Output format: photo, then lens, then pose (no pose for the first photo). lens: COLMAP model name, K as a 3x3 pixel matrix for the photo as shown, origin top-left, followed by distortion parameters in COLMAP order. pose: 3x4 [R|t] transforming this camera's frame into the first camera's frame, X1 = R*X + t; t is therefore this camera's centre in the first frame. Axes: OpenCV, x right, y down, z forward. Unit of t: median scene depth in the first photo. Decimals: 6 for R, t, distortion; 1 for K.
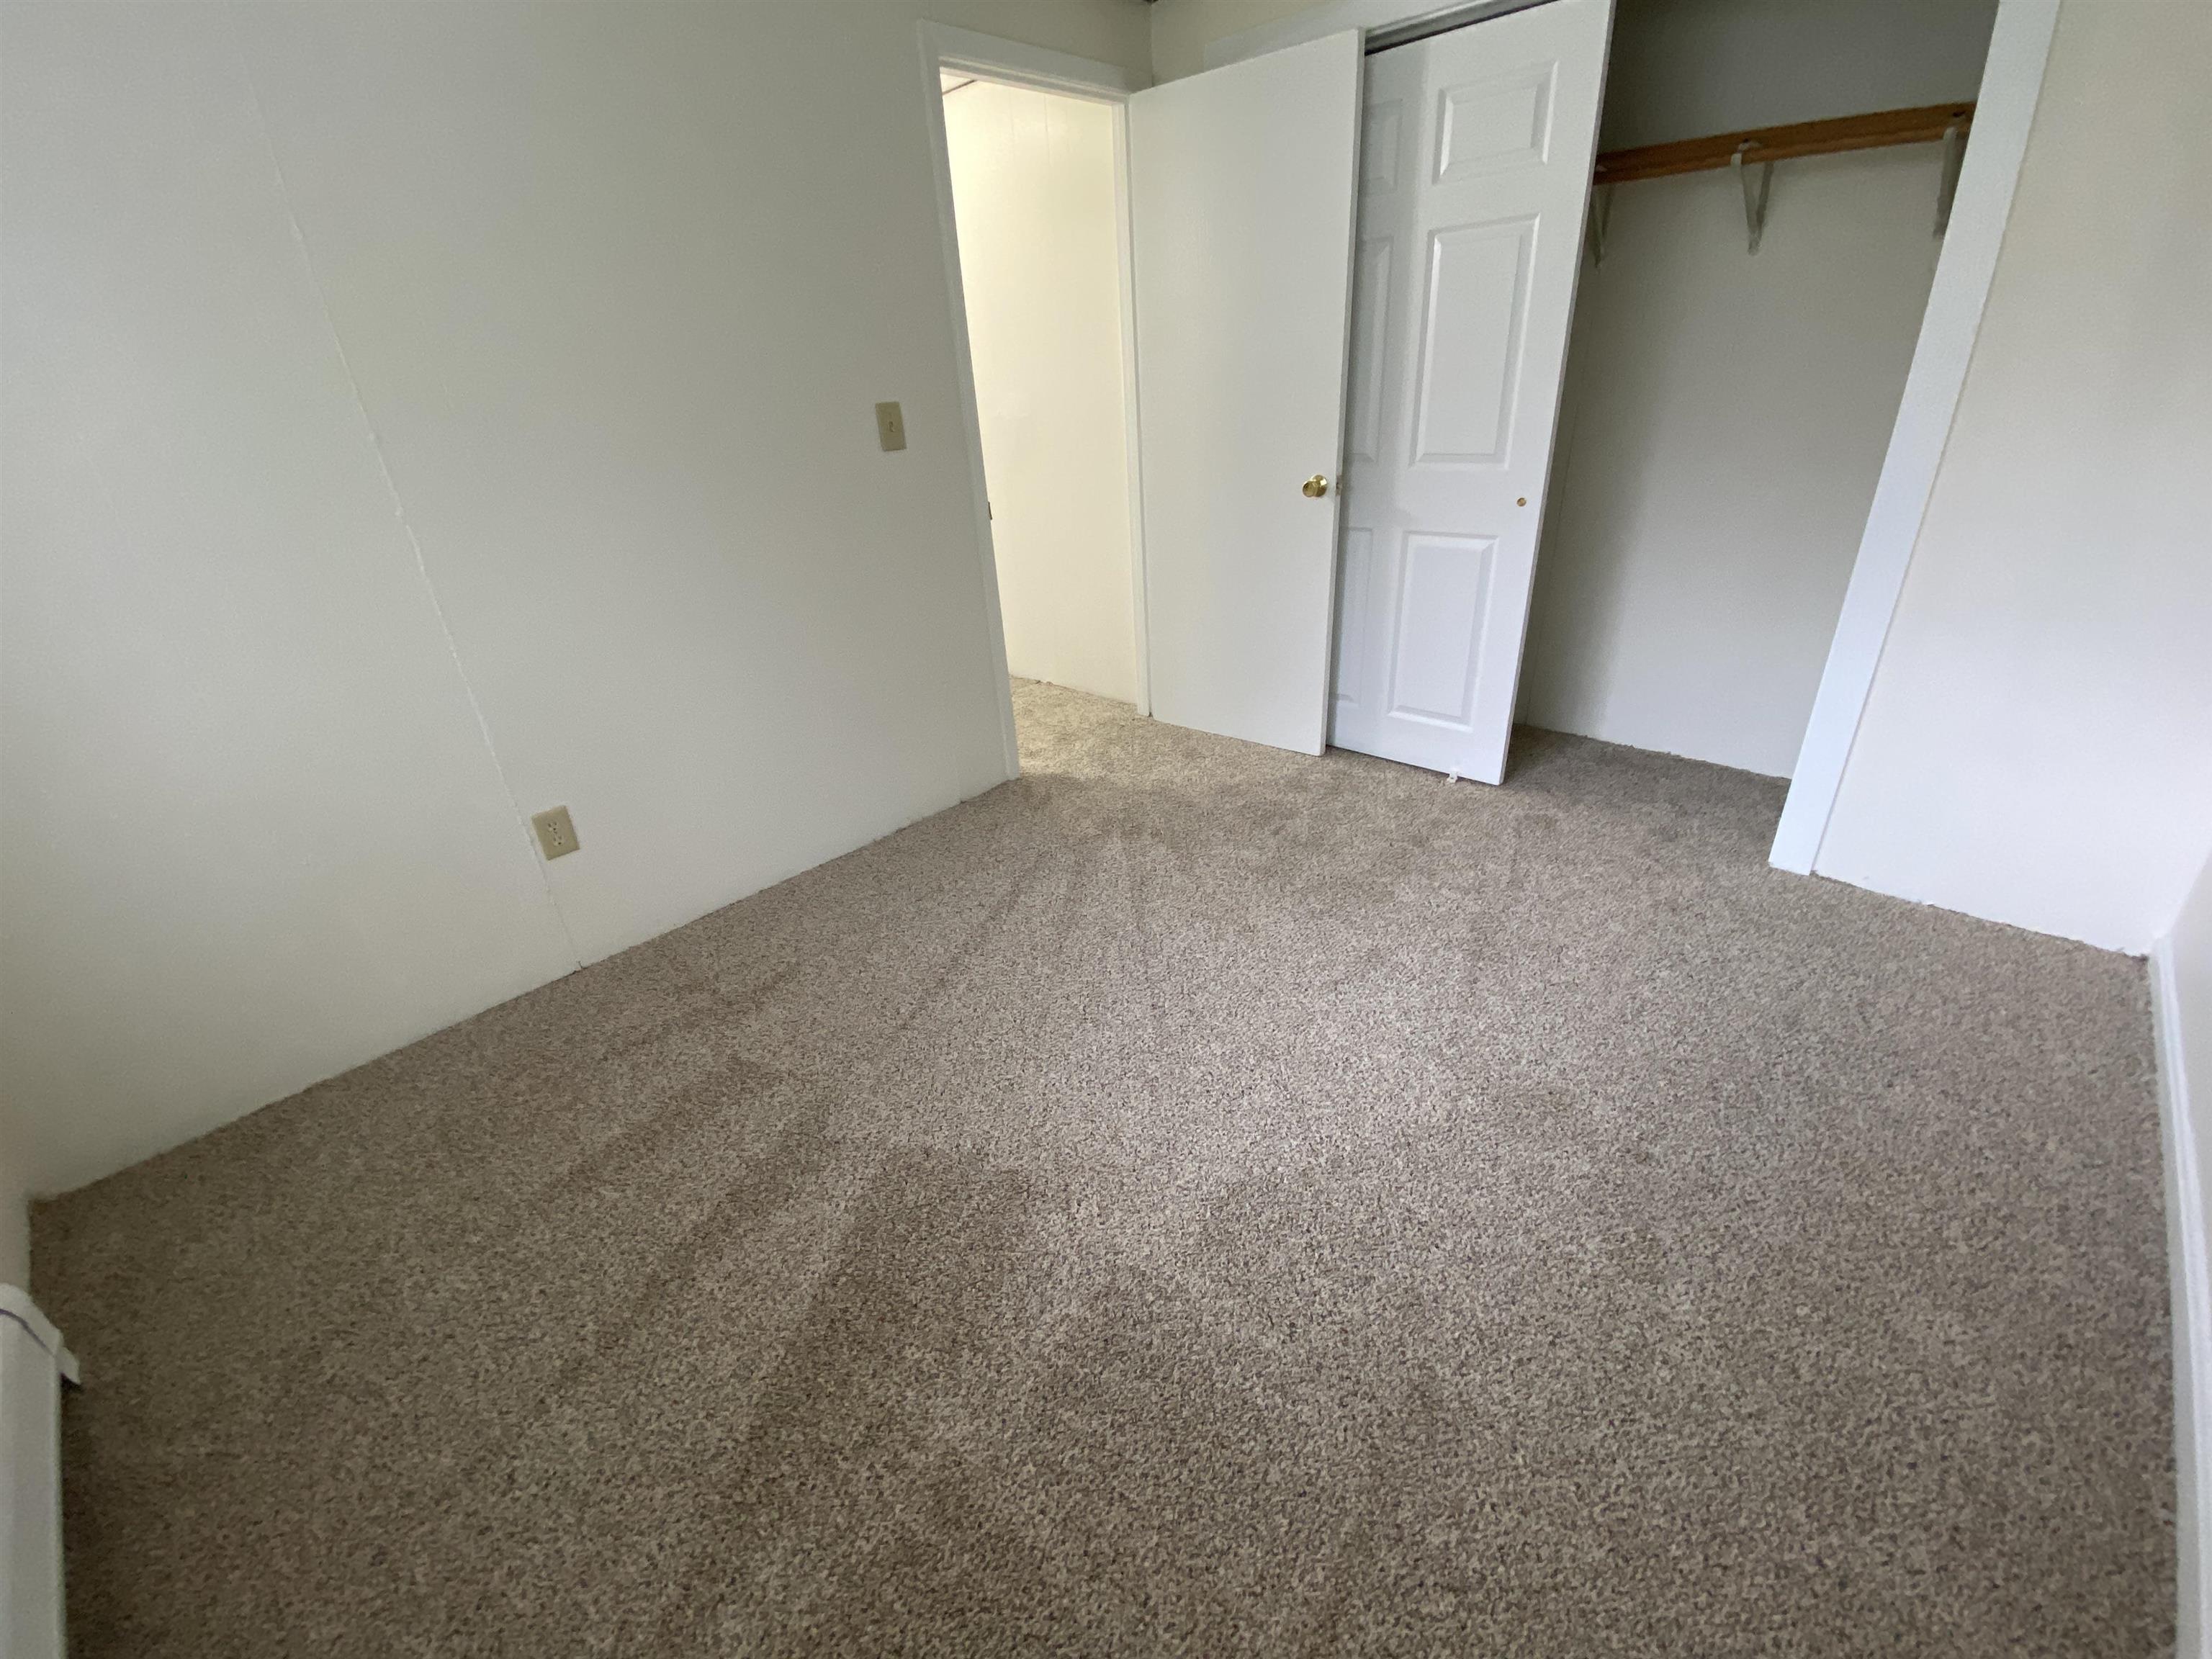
lens RADIAL K [[907.6, 0, 1104.6], [0, 907.6, 828.9], [0, 0, 1]] dist [0.030013, -0.021845]
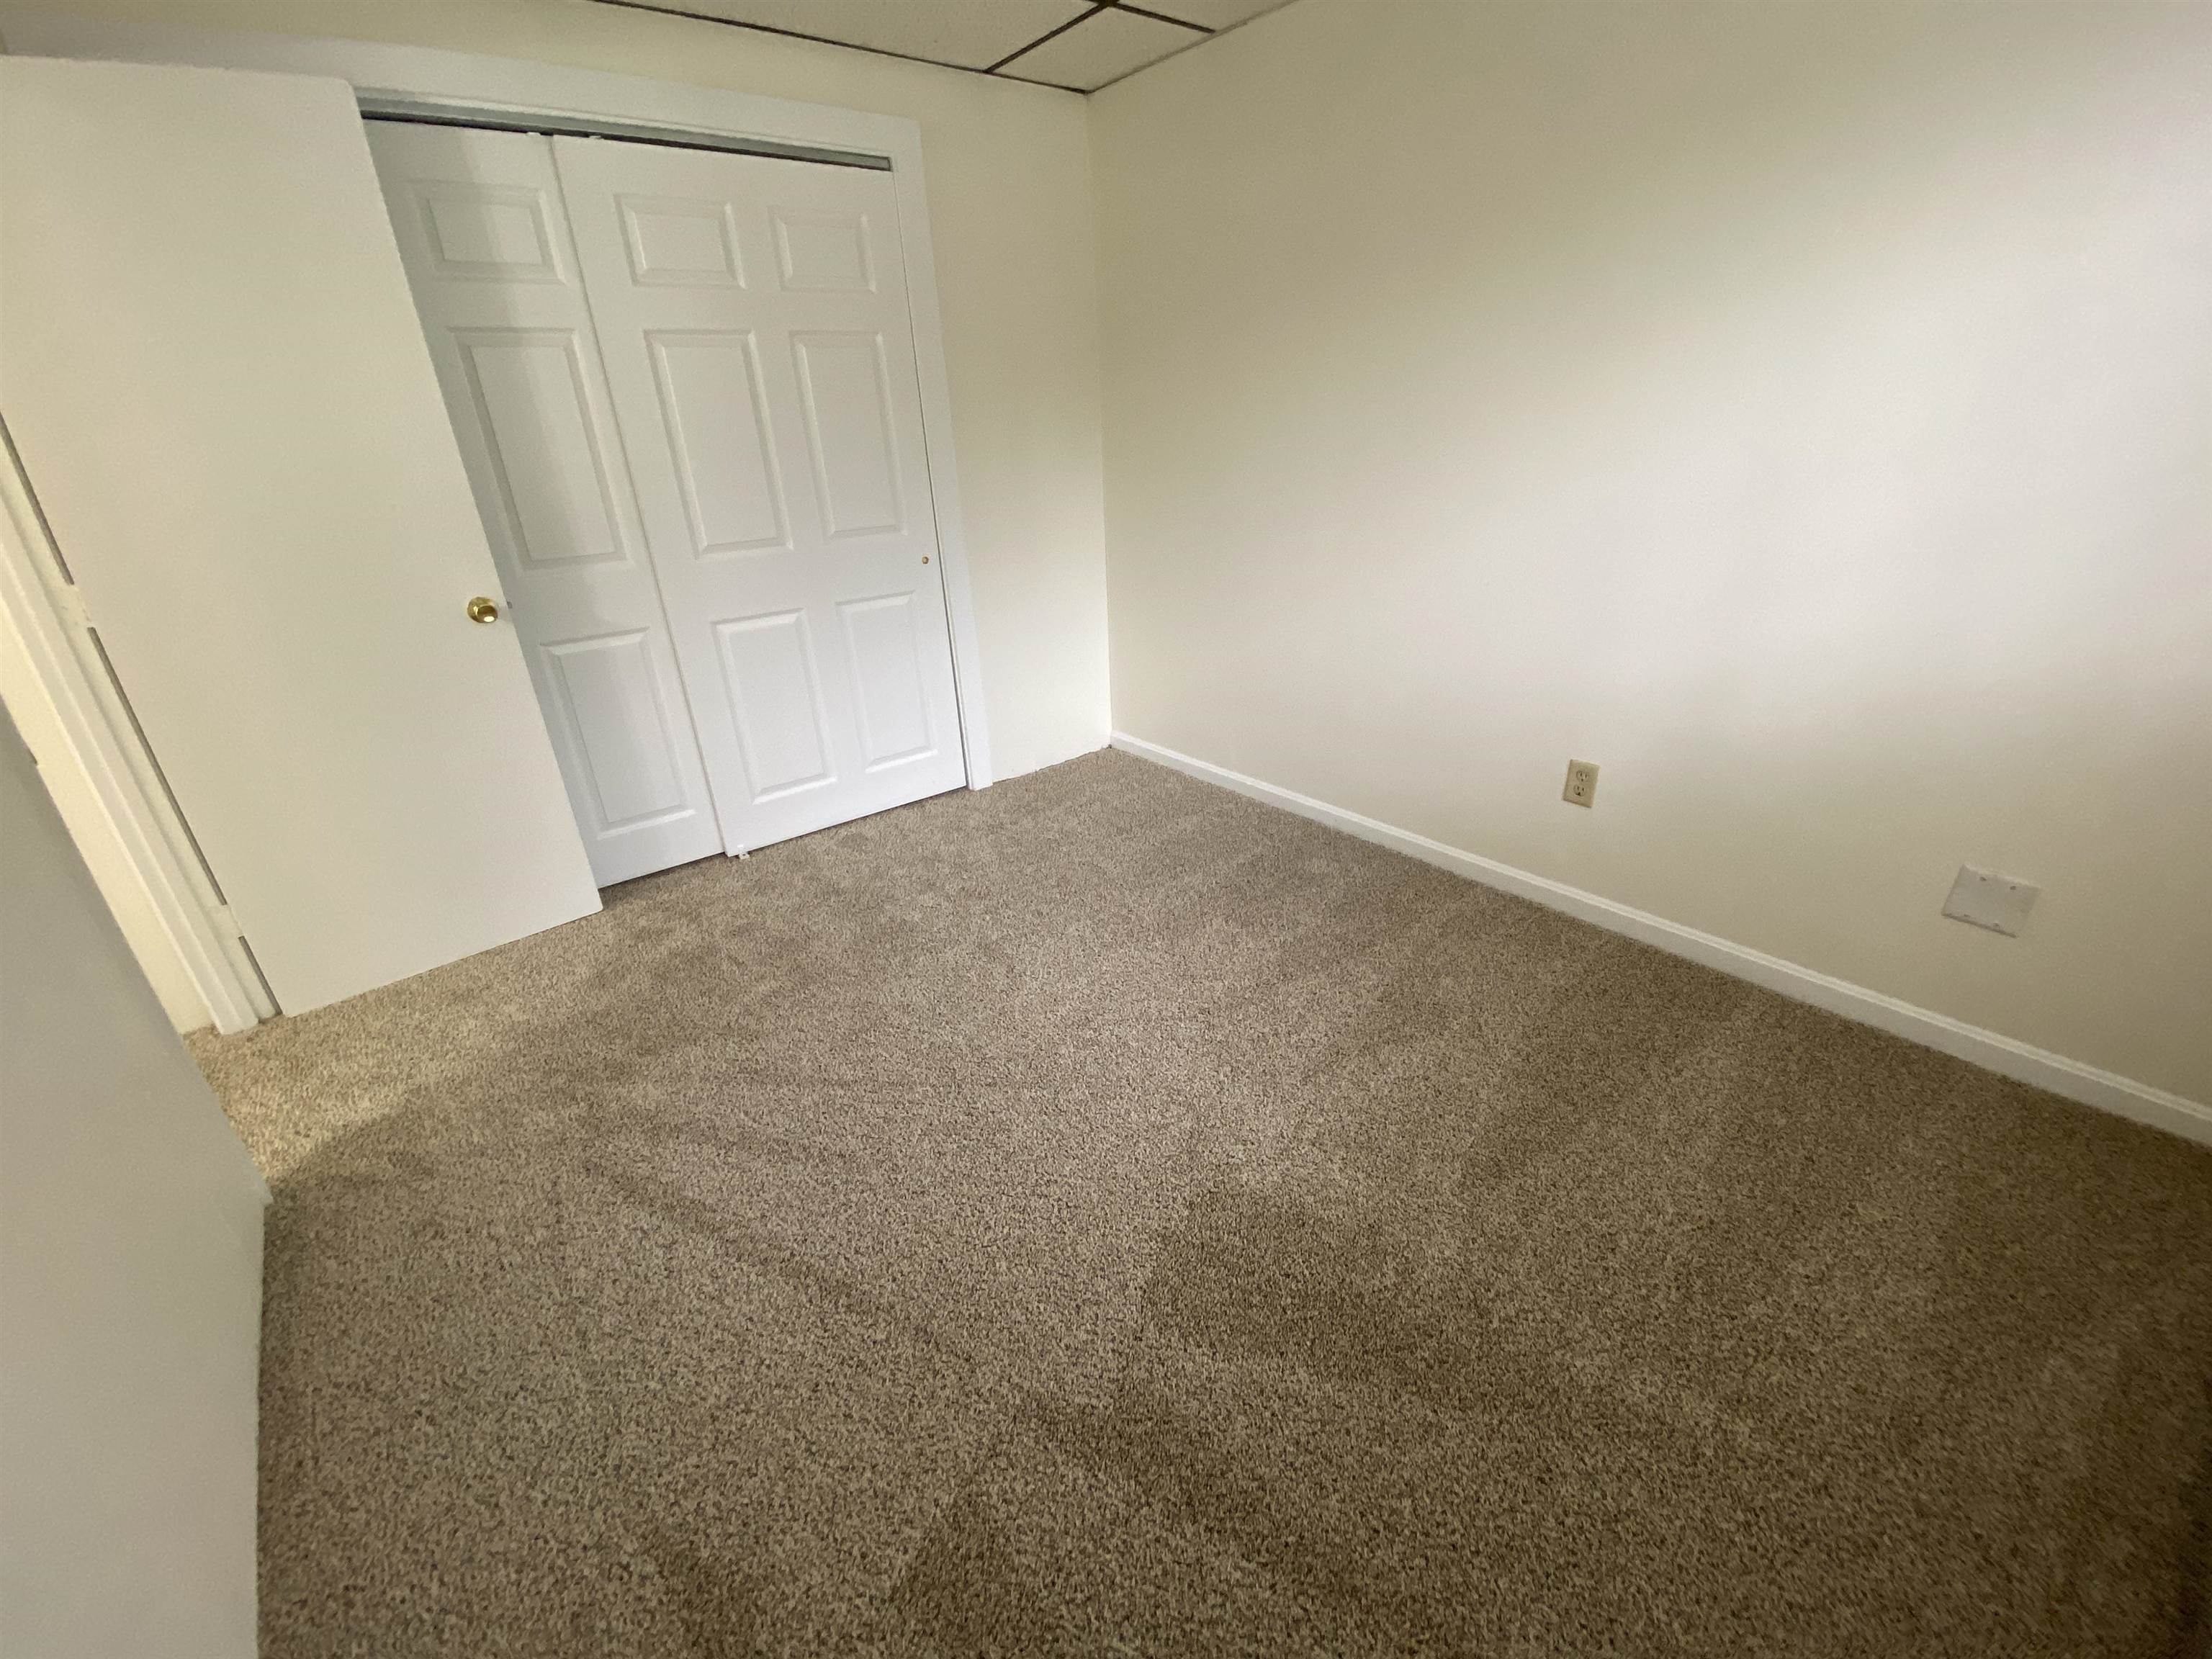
lens RADIAL K [[903.8, 0, 1106.0], [0, 903.8, 829.5], [0, 0, 1]] dist [0.057960, -0.043122]
pose [[0.117907, -0.365548, 0.923295, -1.067085], [0.473210, 0.838105, 0.271389, -0.349305], [-0.873024, 0.404914, 0.271799, 0.763225]]
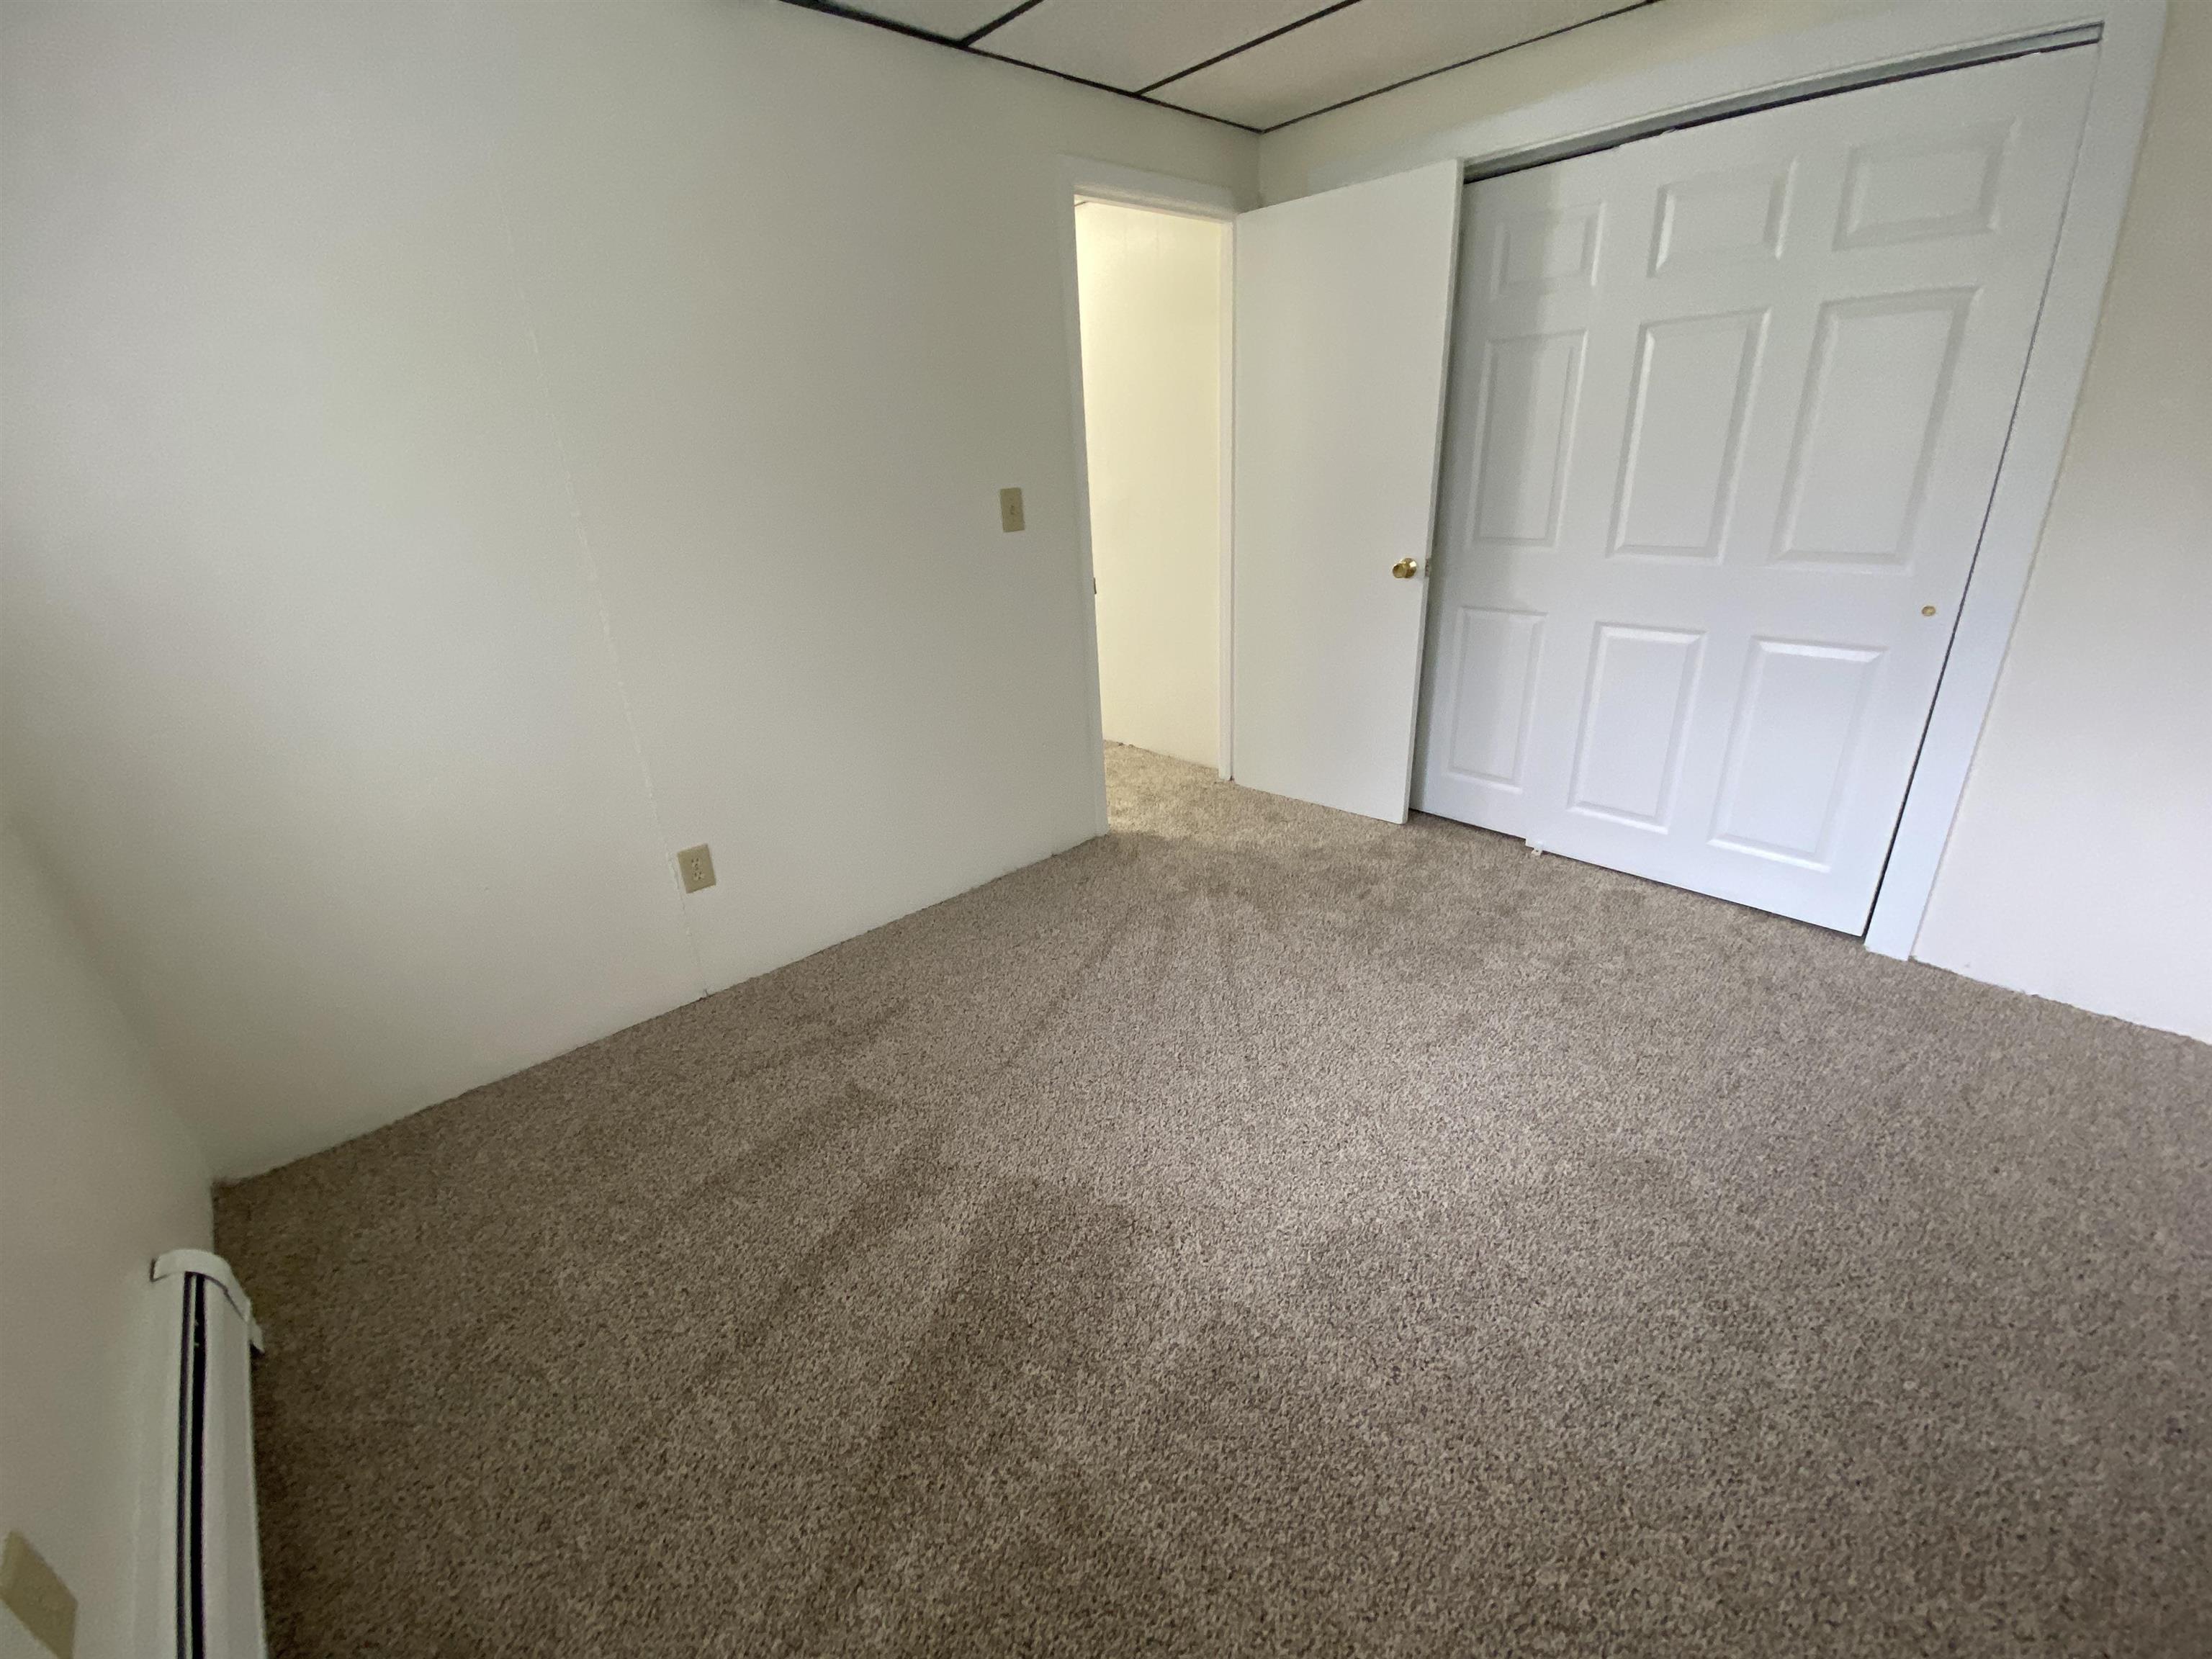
lens RADIAL K [[907.6, 0, 1104.6], [0, 907.6, 828.9], [0, 0, 1]] dist [0.030013, -0.021845]
pose [[0.997528, 0.036840, -0.059836, -0.082053], [-0.040860, 0.996887, -0.067425, 0.017381], [0.057166, 0.069703, 0.995928, -0.090533]]
